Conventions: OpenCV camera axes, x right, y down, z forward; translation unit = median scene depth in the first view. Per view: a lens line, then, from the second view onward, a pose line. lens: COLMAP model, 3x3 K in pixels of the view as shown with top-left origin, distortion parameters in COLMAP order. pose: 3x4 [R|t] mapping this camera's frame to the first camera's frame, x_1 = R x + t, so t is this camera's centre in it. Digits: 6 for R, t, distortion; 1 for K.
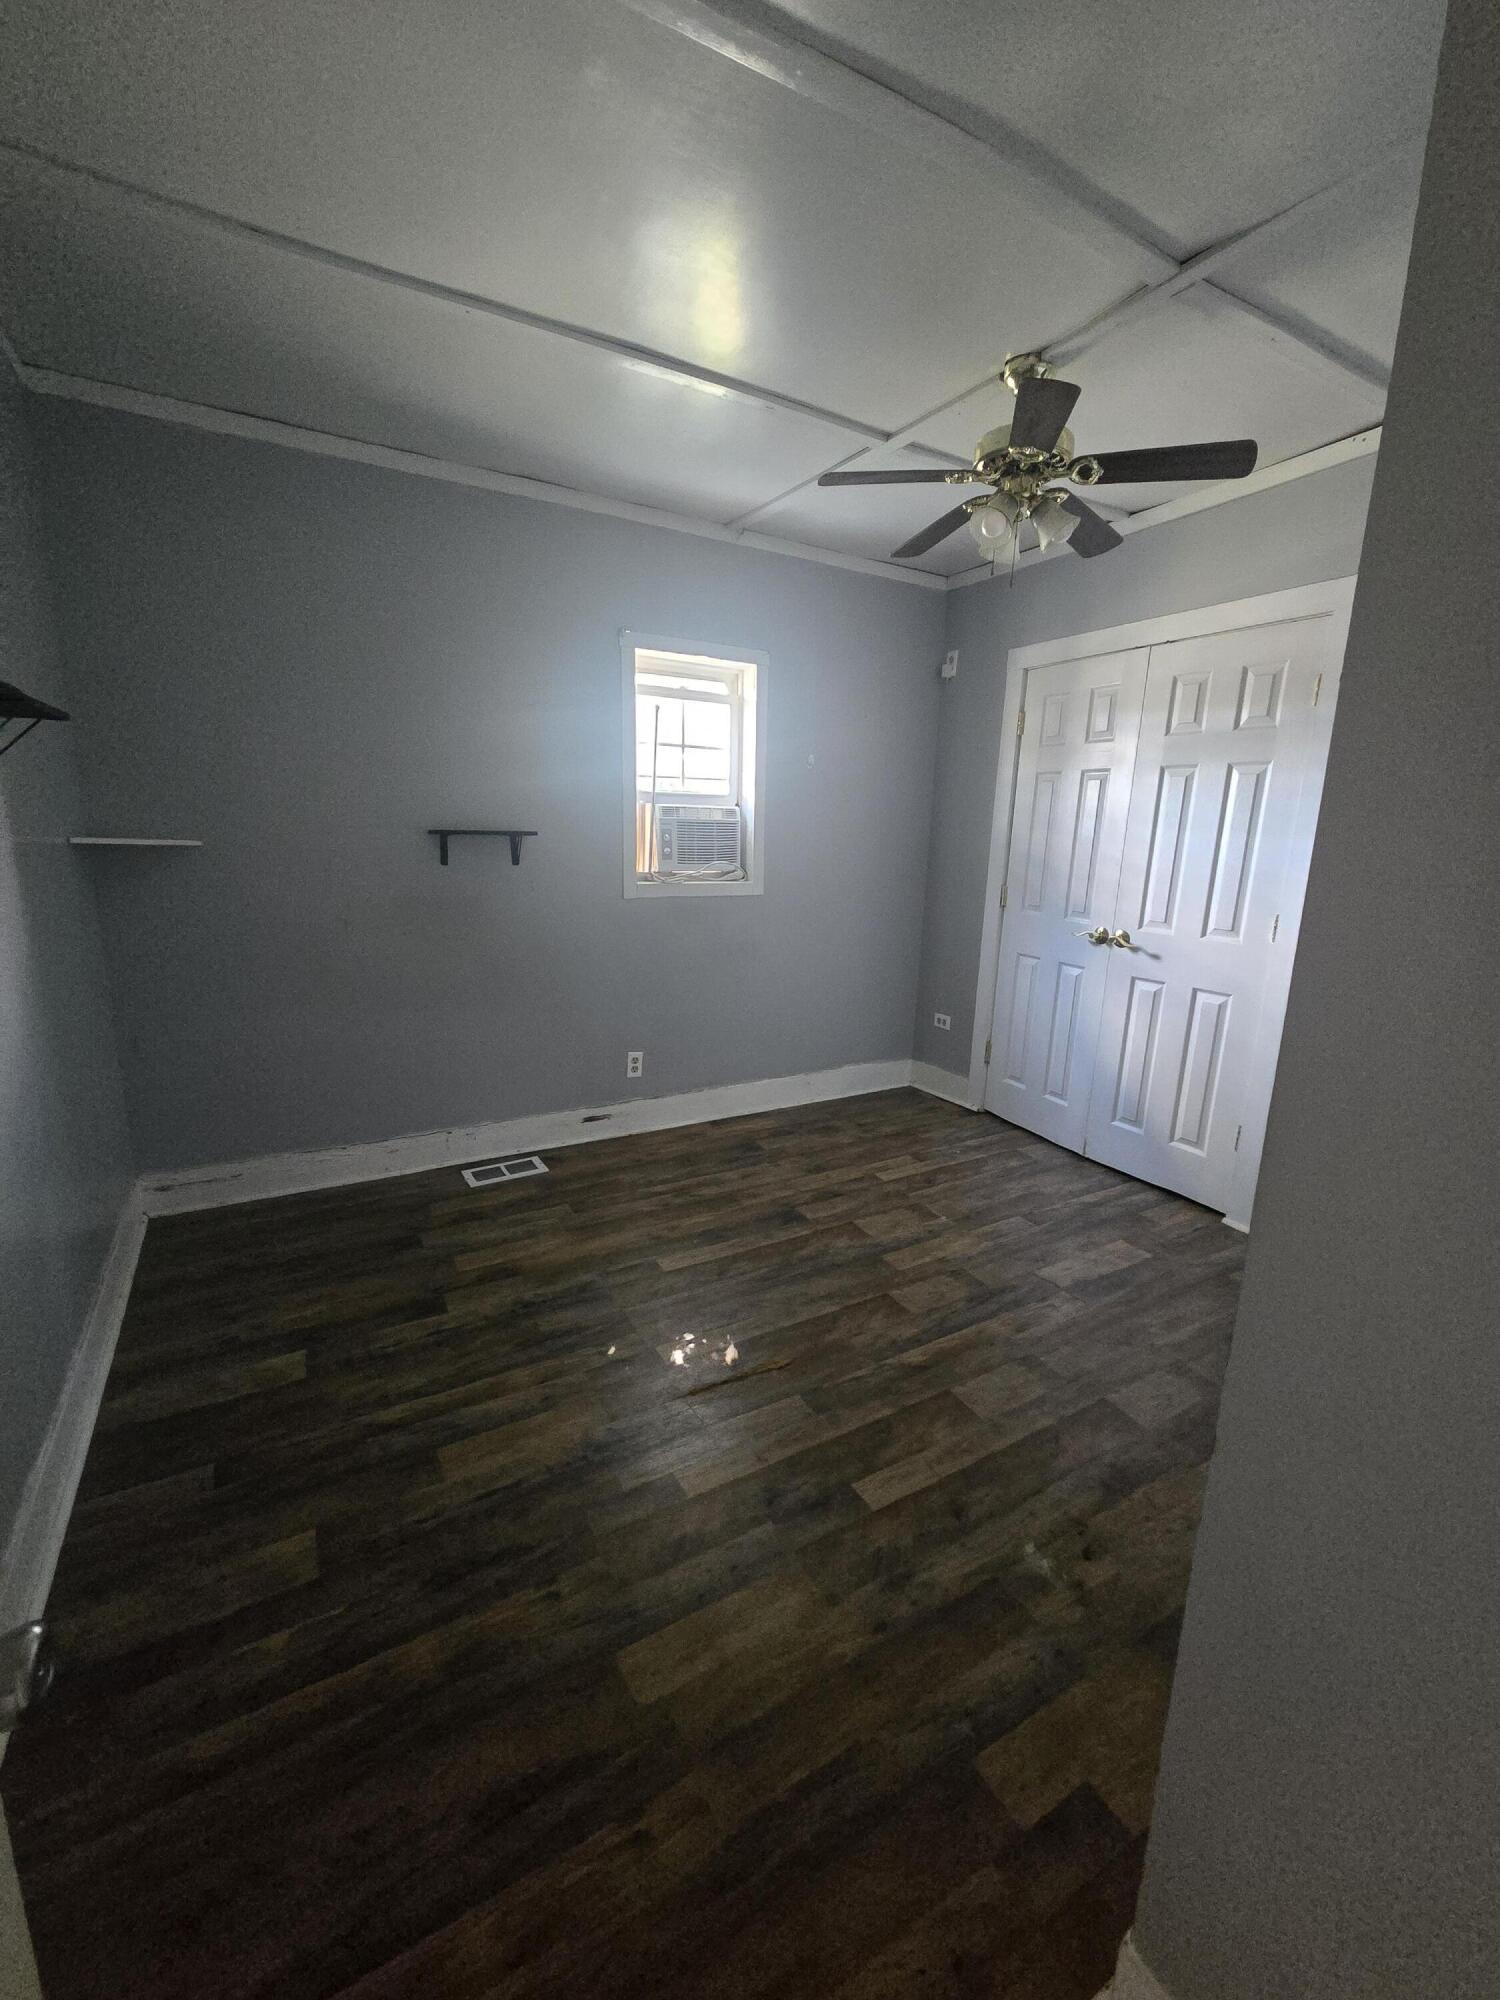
lens RADIAL K [[816.9, 0, 753.0], [0, 816.9, 1011.3], [0, 0, 1]] dist [-0.002188, 0.002233]
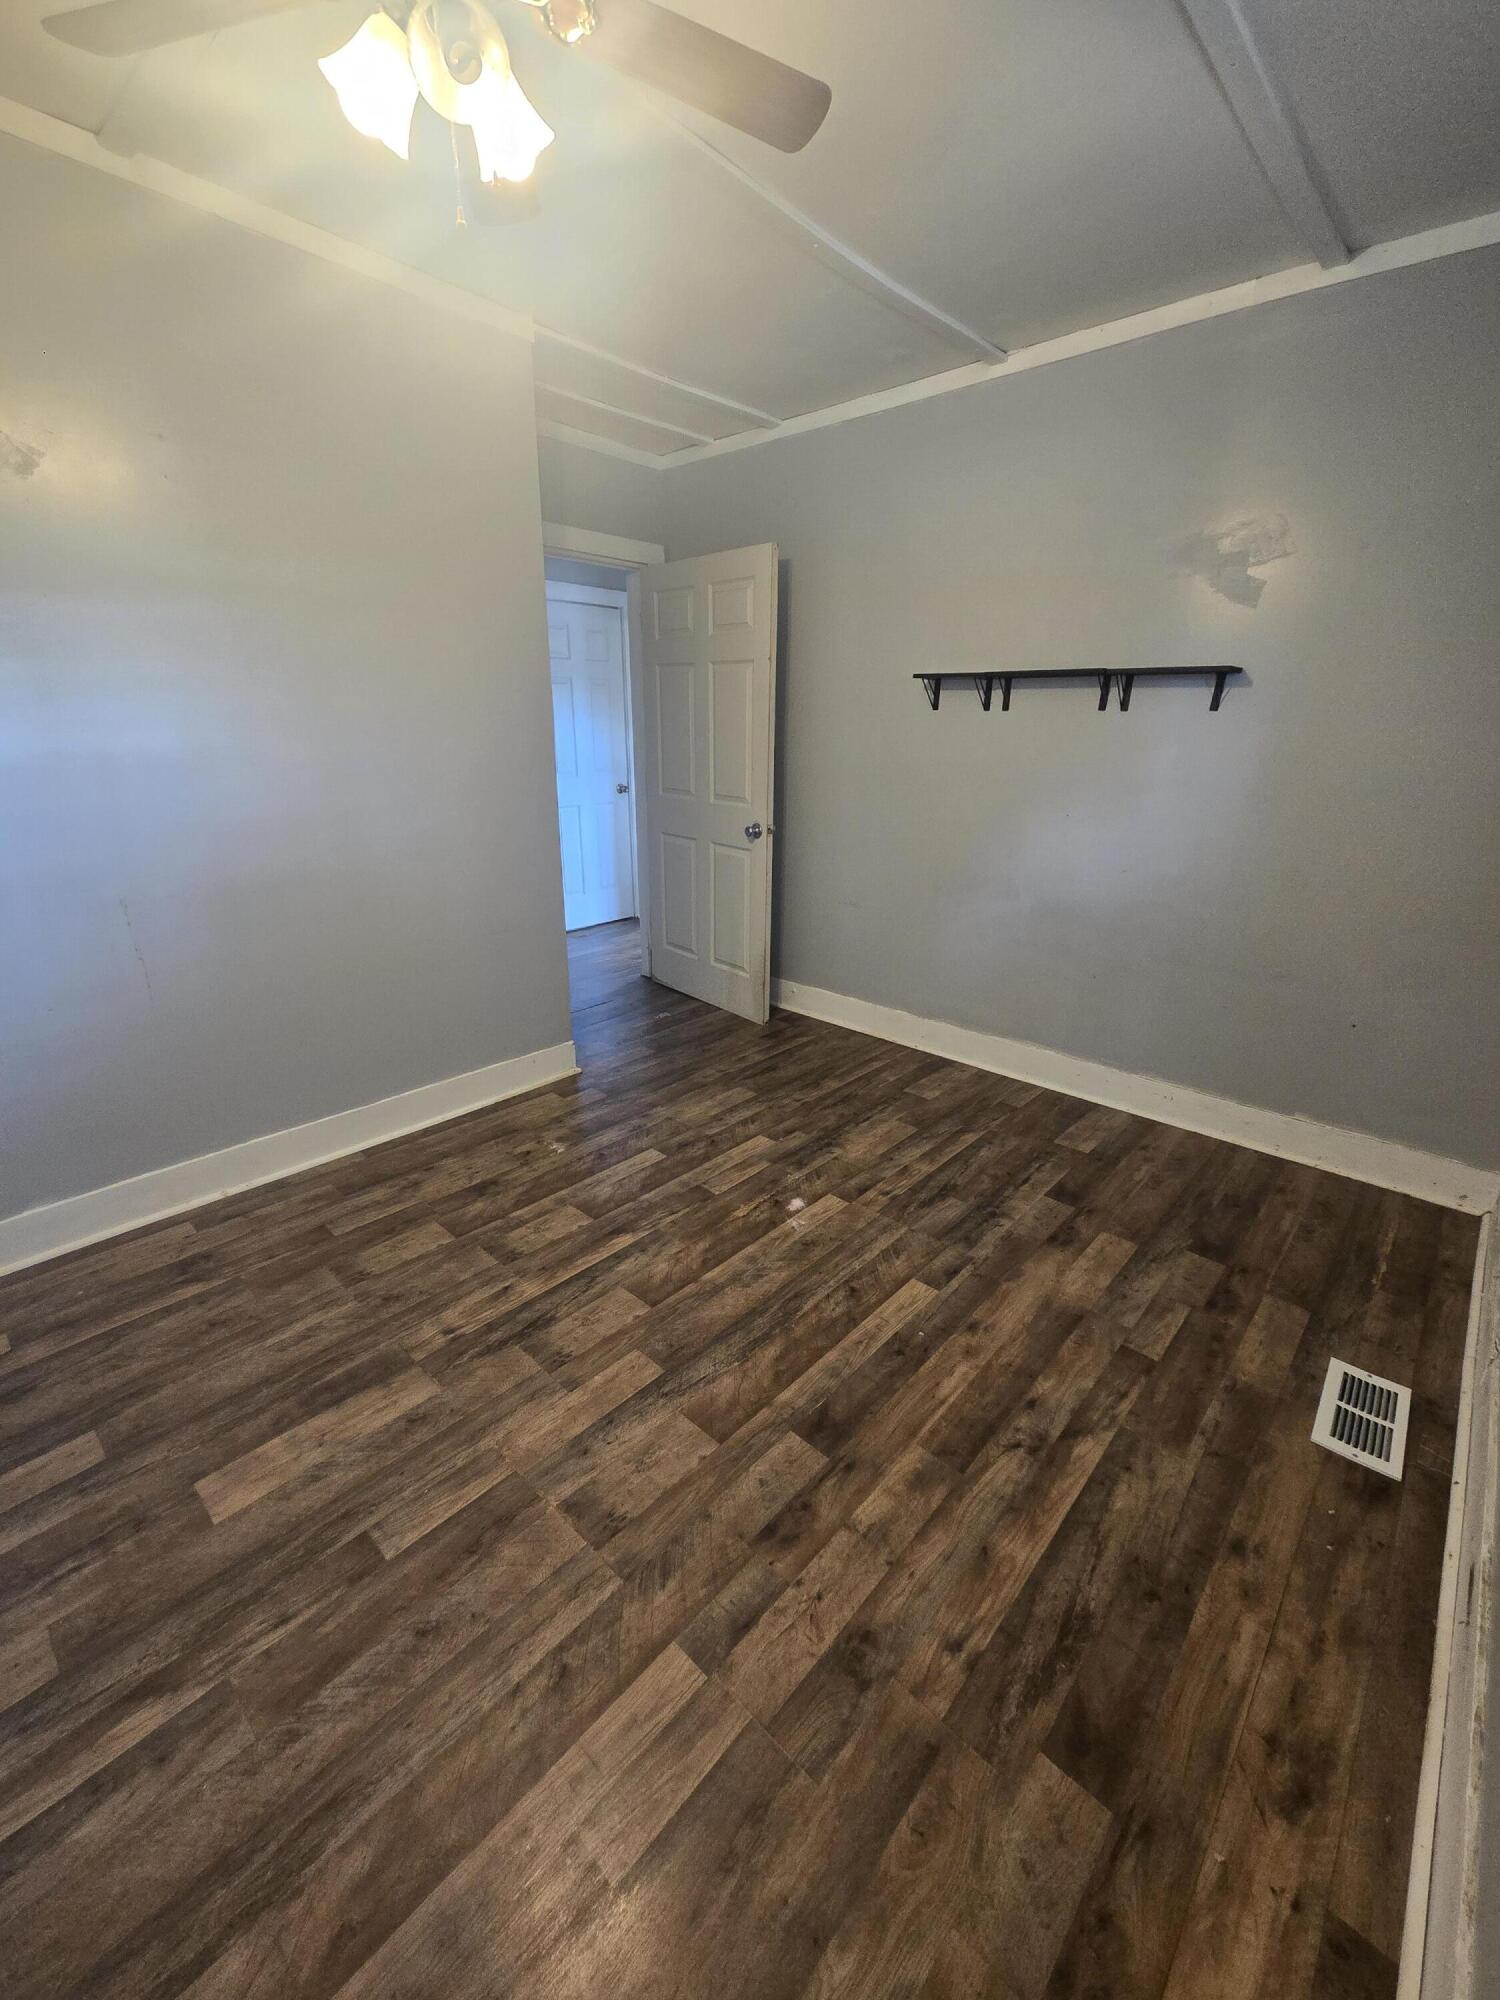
lens RADIAL K [[816.9, 0, 753.0], [0, 816.9, 1011.3], [0, 0, 1]] dist [-0.002188, 0.002233]
pose [[-0.951647, 0.064827, -0.300275, 0.275406], [-0.107949, 0.844568, 0.524454, -0.328329], [0.287601, 0.531509, -0.796733, 1.423618]]
